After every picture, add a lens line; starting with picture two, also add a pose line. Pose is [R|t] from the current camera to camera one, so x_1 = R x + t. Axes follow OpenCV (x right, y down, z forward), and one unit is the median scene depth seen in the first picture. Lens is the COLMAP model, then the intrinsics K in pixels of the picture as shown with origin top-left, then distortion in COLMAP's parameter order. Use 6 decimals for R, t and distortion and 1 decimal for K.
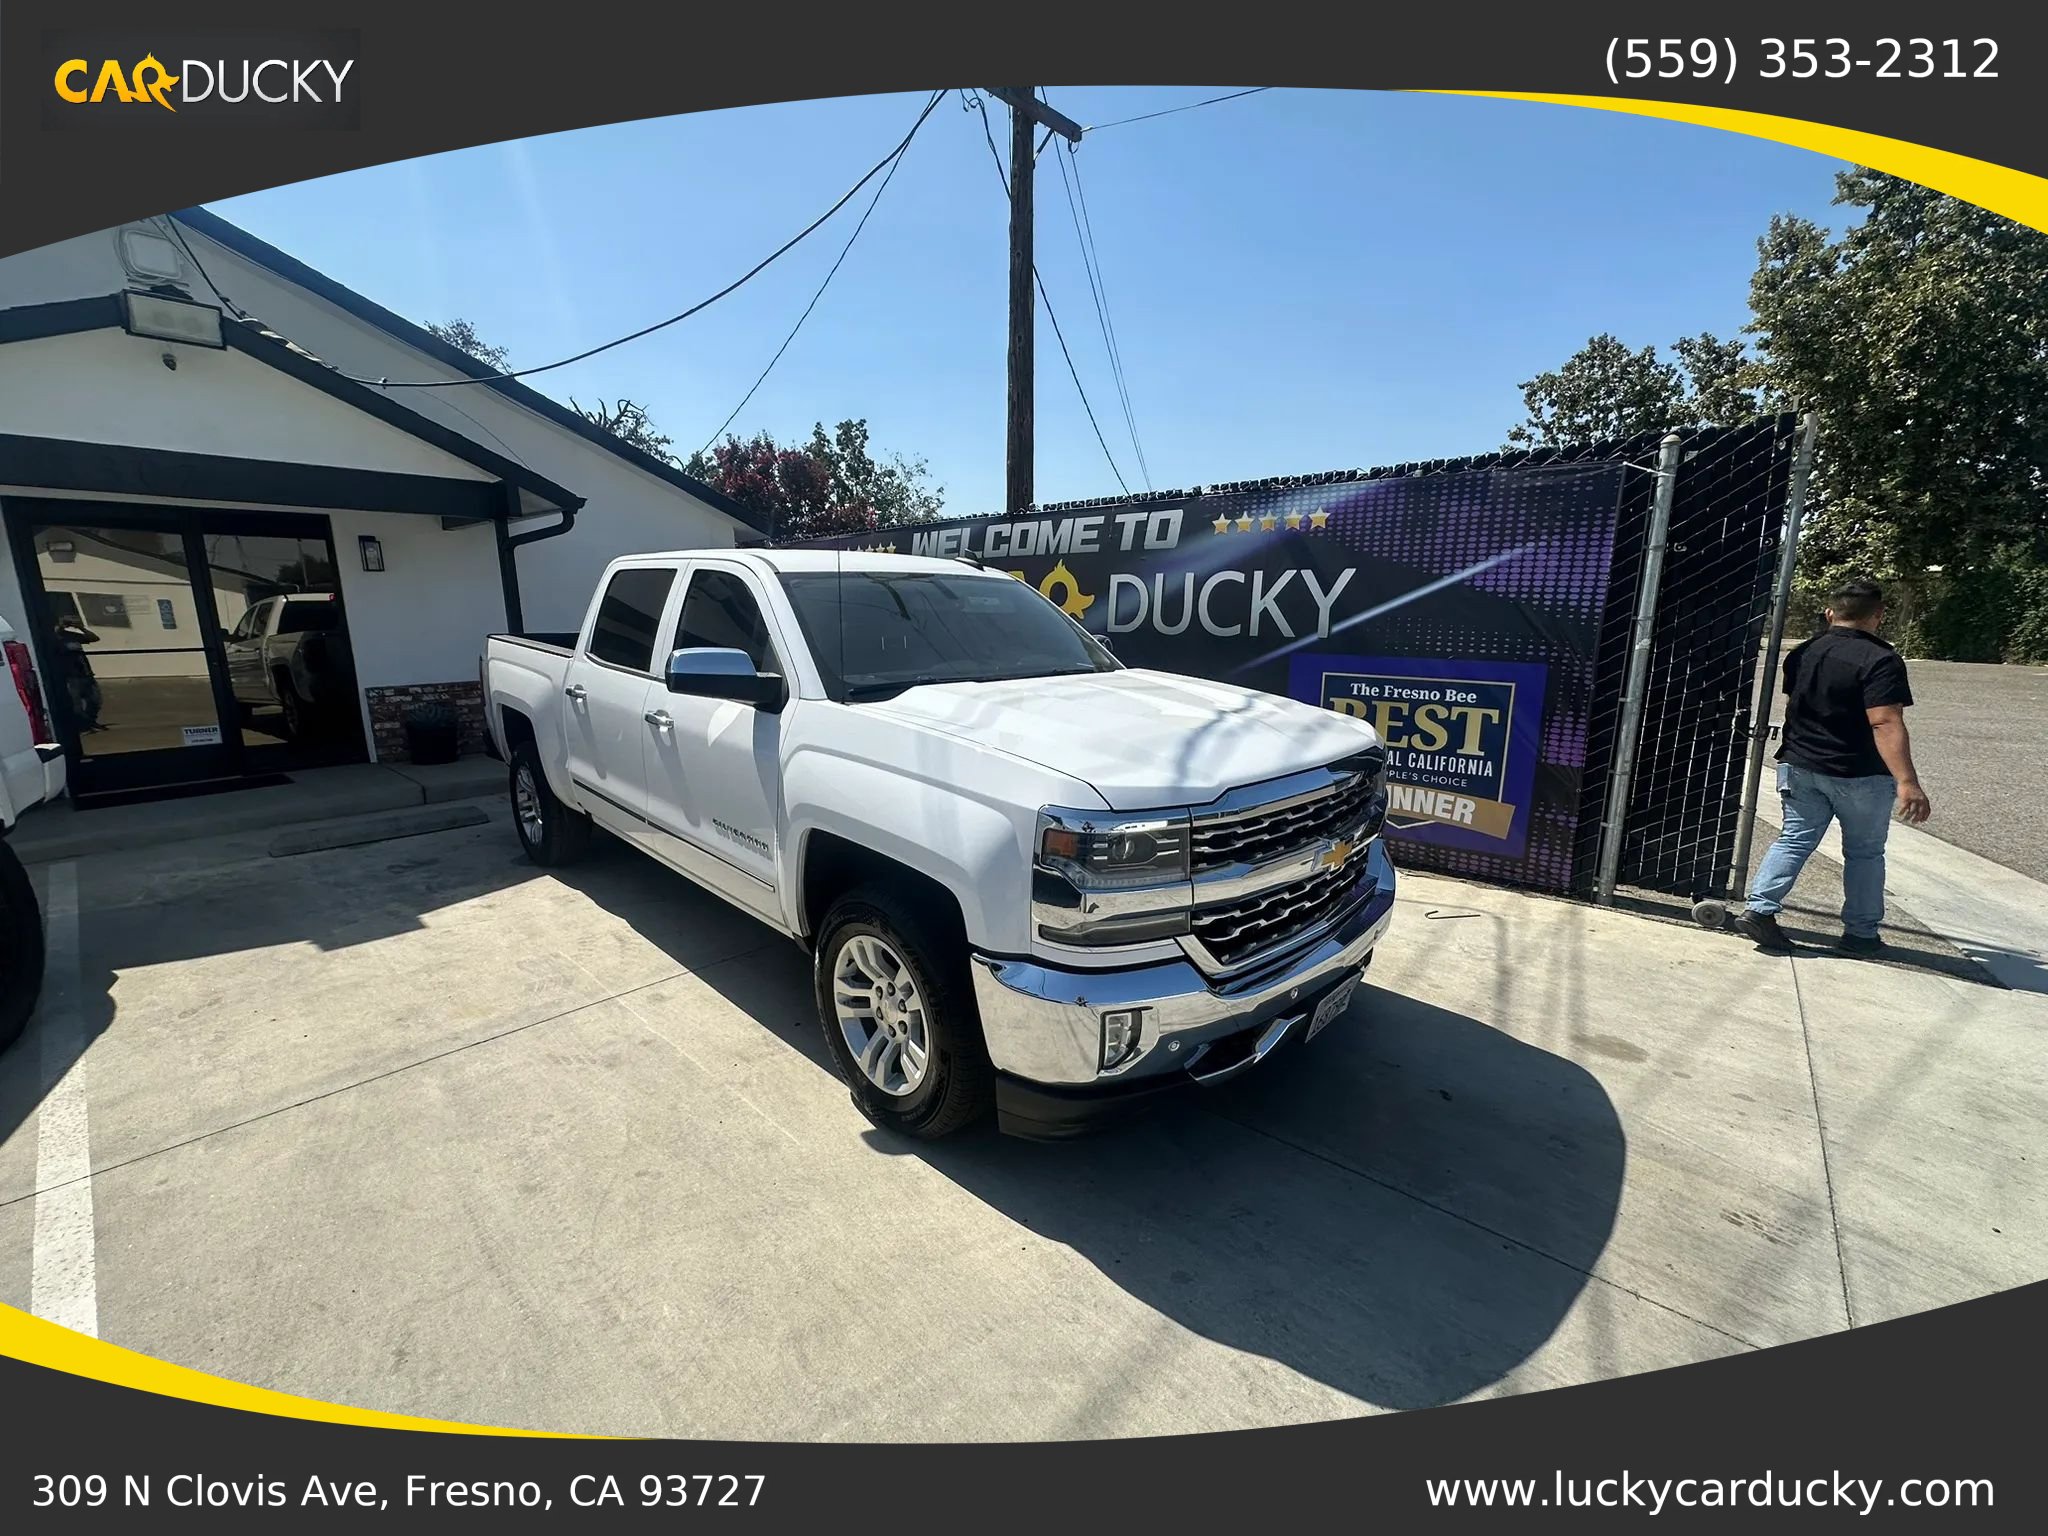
lens RADIAL K [[817.4, 0, 1022.2], [0, 817.4, 771.3], [0, 0, 1]] dist [-0.005606, 0.001013]
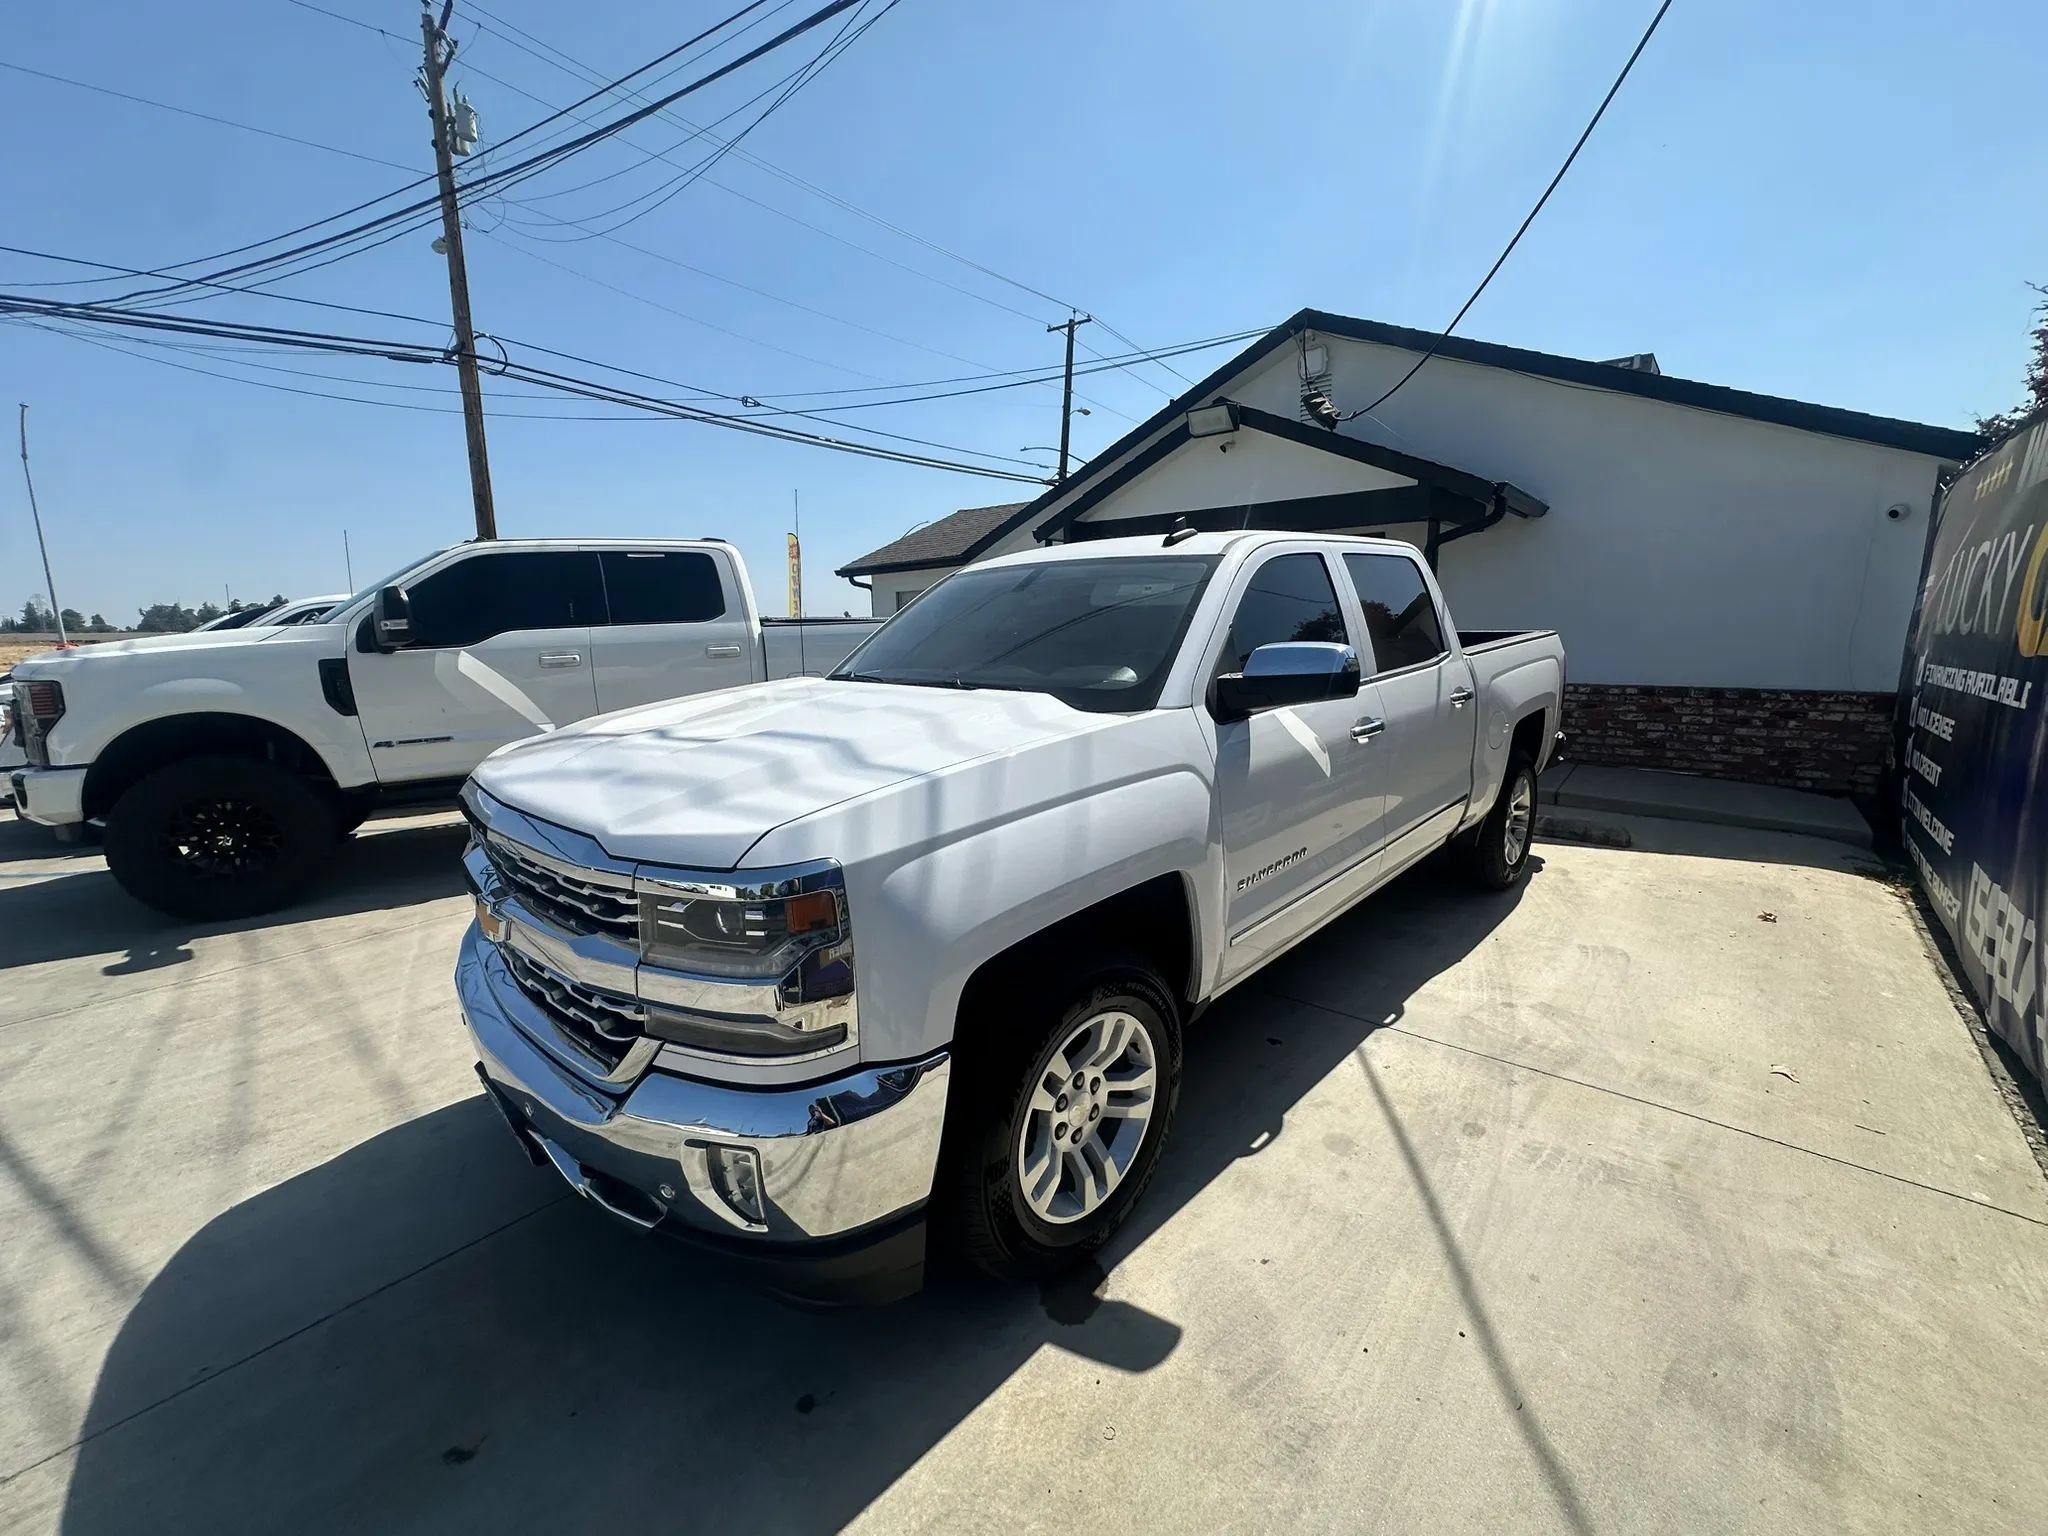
lens RADIAL K [[817.4, 0, 1021.0], [0, 817.4, 770.8], [0, 0, 1]] dist [-0.005606, 0.001013]
pose [[-0.002423, 0.176406, -0.984315, 0.558203], [-0.179967, 0.968169, 0.173955, -0.128111], [0.983670, 0.177566, 0.029401, 0.724708]]
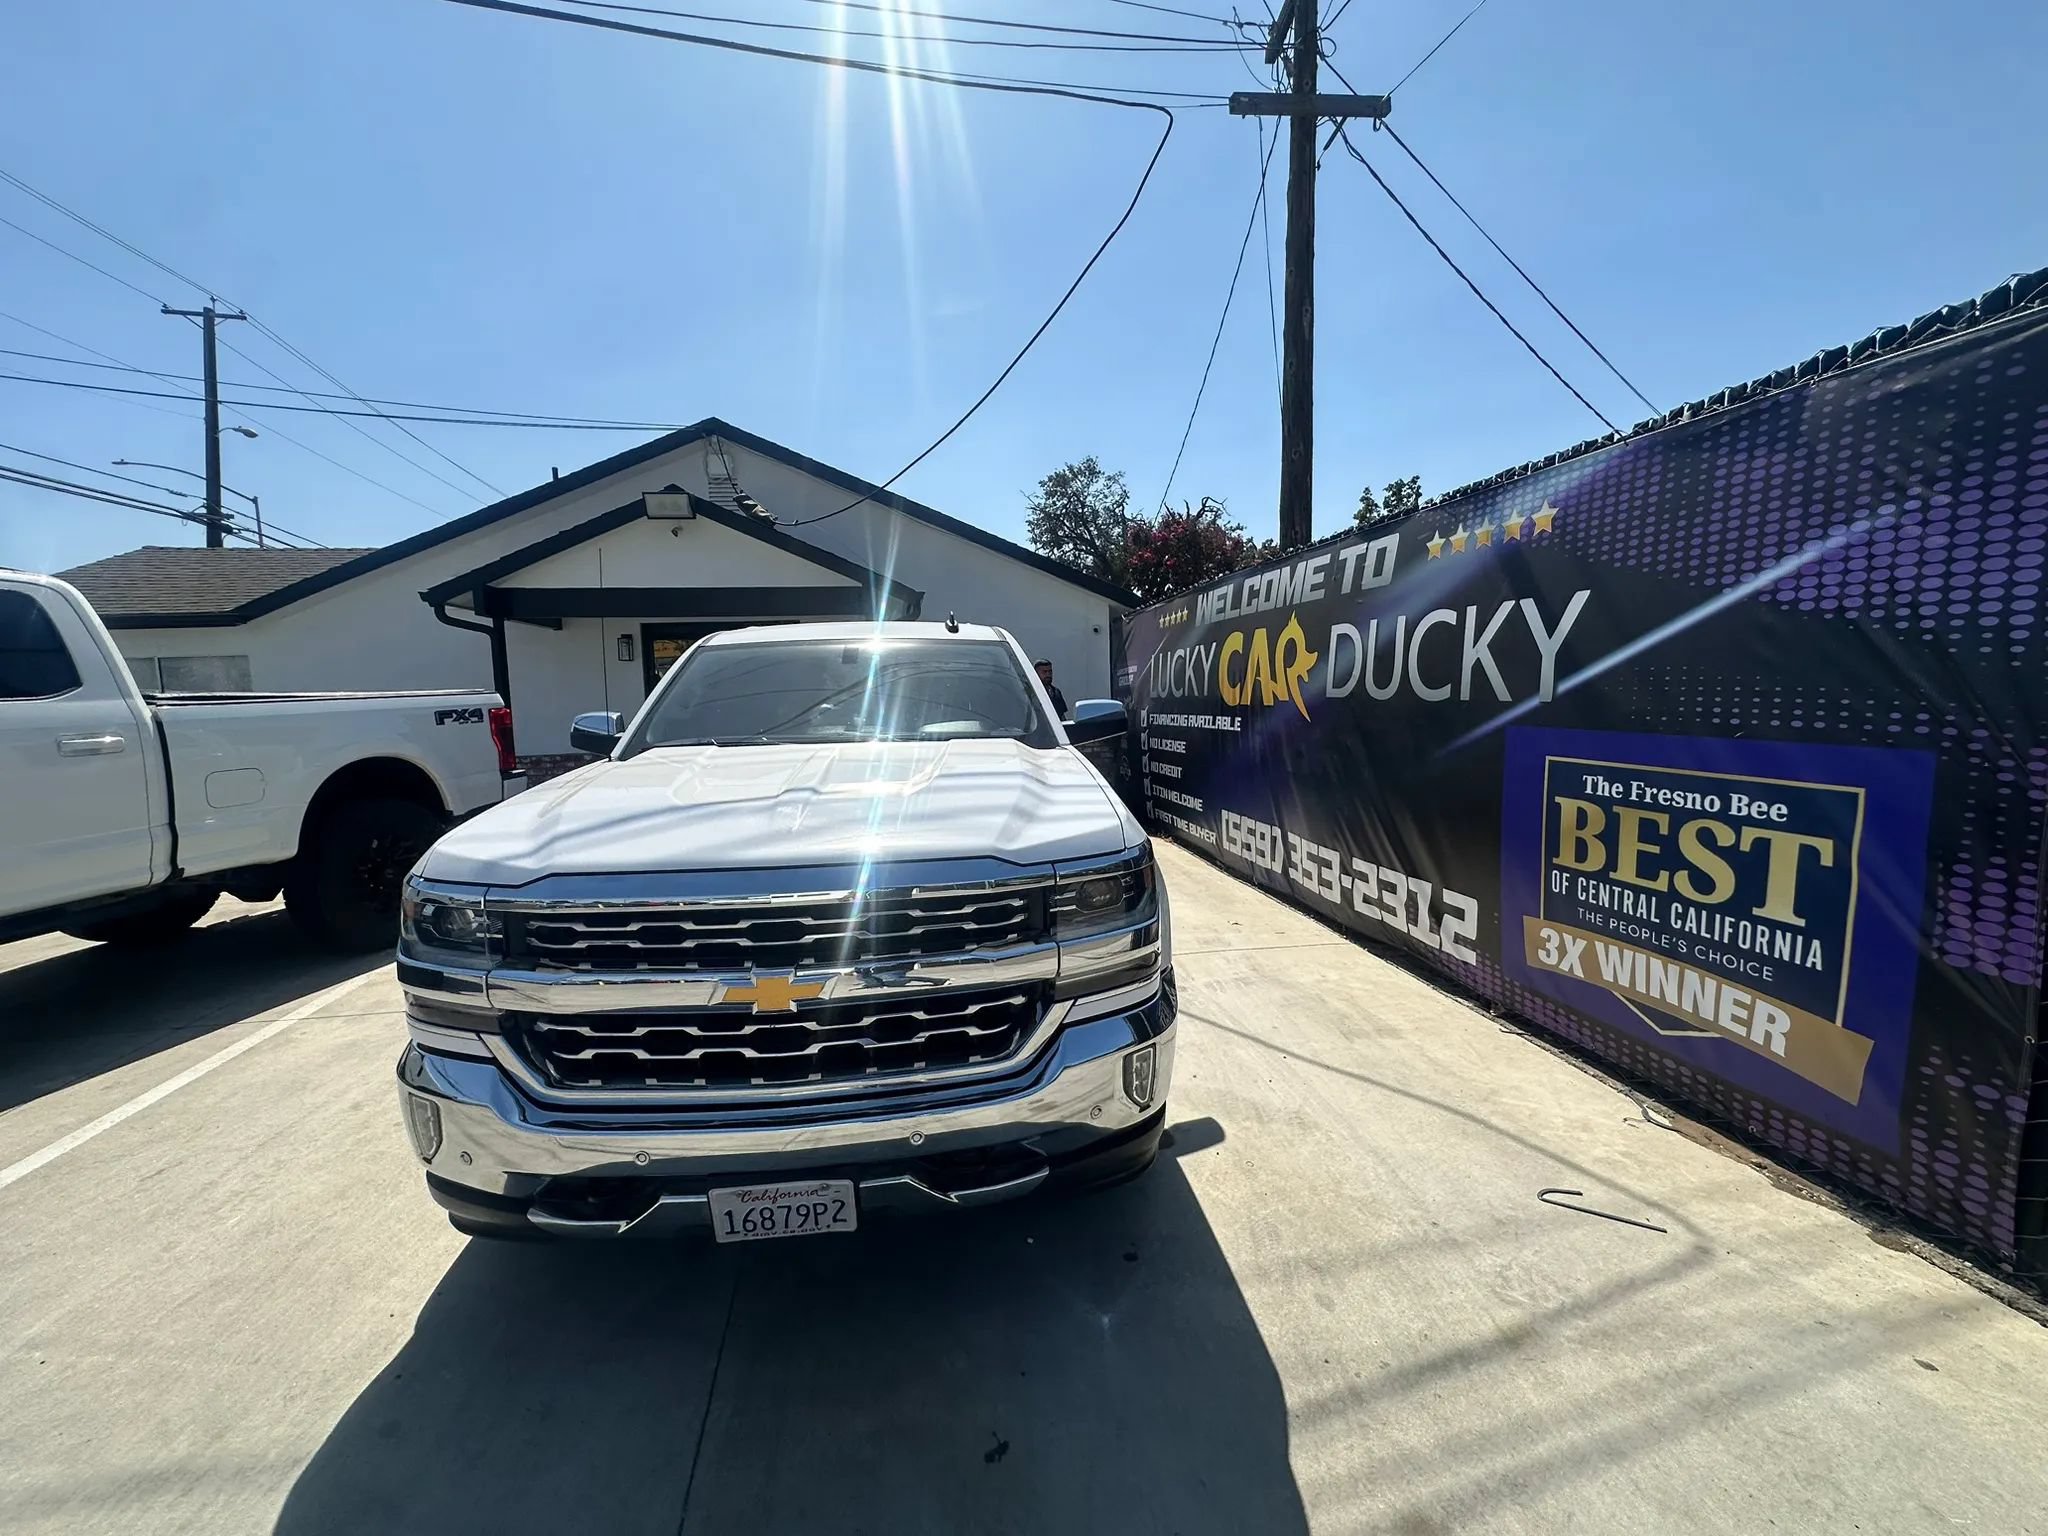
lens RADIAL K [[817.4, 0, 1021.6], [0, 817.4, 770.1], [0, 0, 1]] dist [-0.005606, 0.001013]
pose [[0.765447, 0.045513, -0.641887, 0.505411], [-0.102065, 0.993456, -0.051272, -0.039843], [0.635353, 0.104760, 0.765083, 0.284907]]
